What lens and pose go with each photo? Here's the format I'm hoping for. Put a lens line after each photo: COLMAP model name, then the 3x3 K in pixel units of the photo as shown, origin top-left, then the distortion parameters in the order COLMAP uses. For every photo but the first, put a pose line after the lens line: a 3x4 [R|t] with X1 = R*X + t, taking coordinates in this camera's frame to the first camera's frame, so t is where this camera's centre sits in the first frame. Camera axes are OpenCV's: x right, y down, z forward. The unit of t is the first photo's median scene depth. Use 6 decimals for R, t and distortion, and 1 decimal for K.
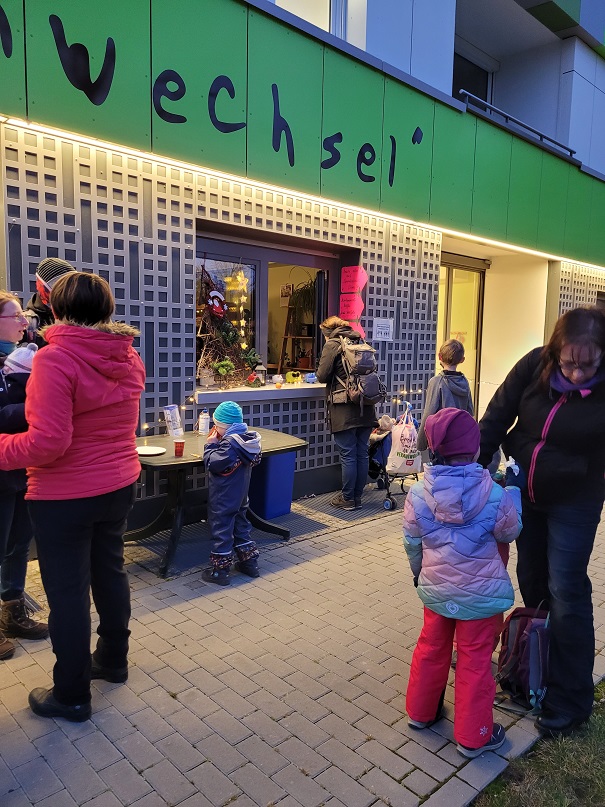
lens RADIAL K [[602.7, 0, 320.2], [0, 602.7, 403.0], [0, 0, 1]] dist [0.052493, -0.044990]
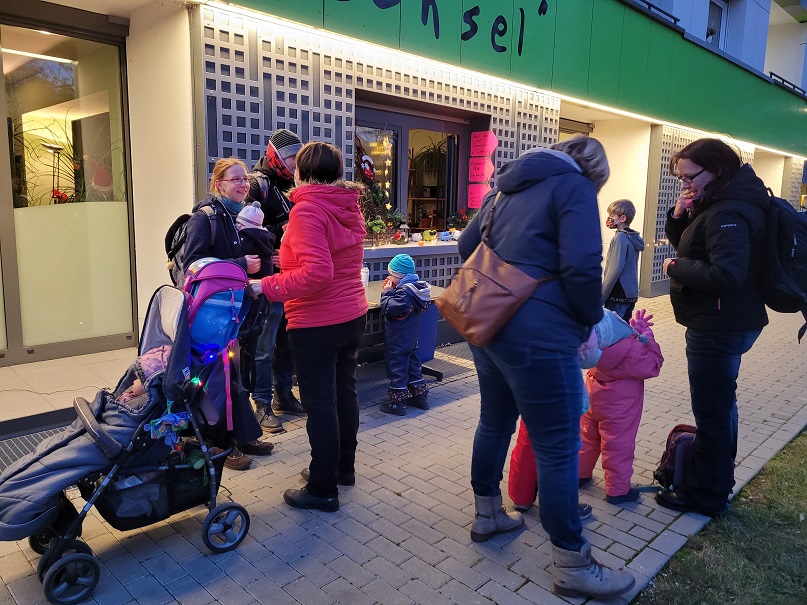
lens RADIAL K [[602.7, 0, 401.5], [0, 602.7, 287.3], [0, 0, 1]] dist [0.052493, -0.044990]
pose [[0.999911, -0.004674, 0.012506, -0.132073], [0.004238, 0.999390, 0.034678, 0.015041], [-0.012660, -0.034622, 0.999320, -0.099617]]
